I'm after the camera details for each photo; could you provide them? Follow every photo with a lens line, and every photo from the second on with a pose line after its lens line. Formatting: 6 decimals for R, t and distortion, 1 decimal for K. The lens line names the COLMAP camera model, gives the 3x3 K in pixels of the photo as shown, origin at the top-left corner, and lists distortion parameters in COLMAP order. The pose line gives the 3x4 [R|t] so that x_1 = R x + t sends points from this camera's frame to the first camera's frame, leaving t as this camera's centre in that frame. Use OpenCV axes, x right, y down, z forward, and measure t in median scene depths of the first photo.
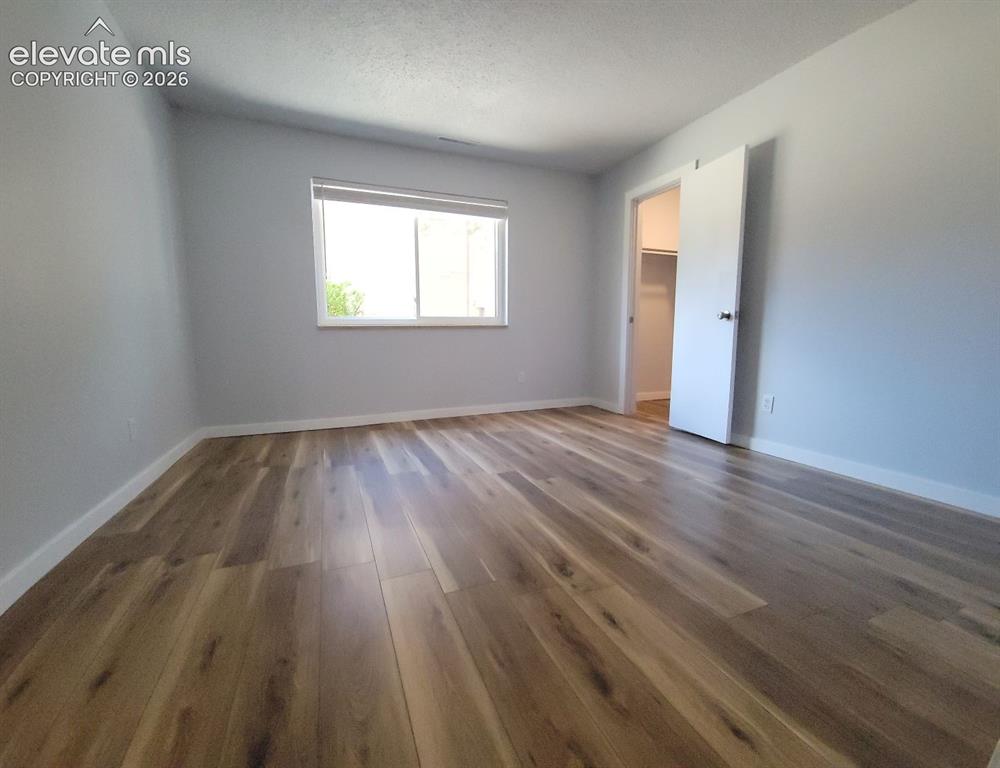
lens RADIAL K [[410.2, 0, 492.4], [0, 410.2, 383.3], [0, 0, 1]] dist [0.001511, 0.000811]
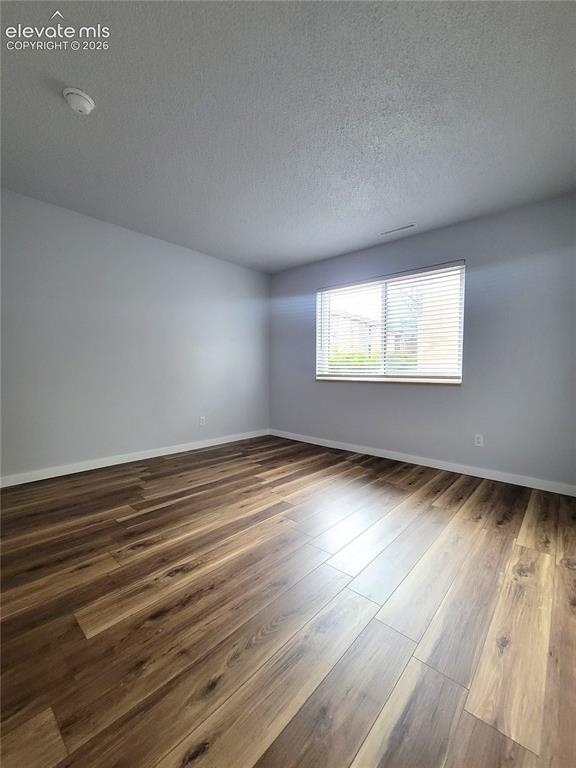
lens RADIAL K [[312.5, 0, 285.7], [0, 312.5, 386.0], [0, 0, 1]] dist [0.003244, -0.002677]
pose [[0.447216, 0.059508, -0.892444, 1.080251], [-0.124611, 0.992199, 0.003716, -0.180865], [0.885703, 0.109547, 0.451143, 0.637764]]
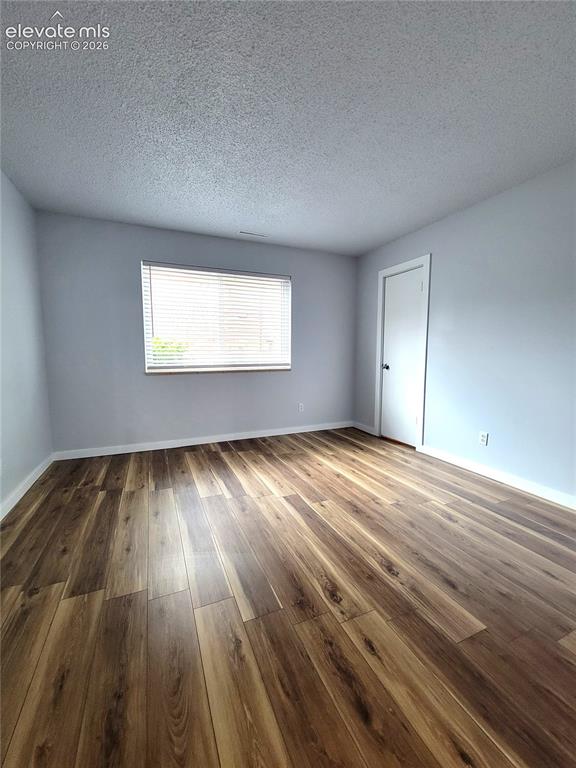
lens RADIAL K [[312.5, 0, 289.2], [0, 312.5, 383.9], [0, 0, 1]] dist [0.003244, -0.002677]
pose [[0.999407, 0.003768, 0.034218, -0.005663], [-0.003003, 0.999745, -0.022389, -0.144989], [-0.034293, 0.022273, 0.999164, -0.009239]]
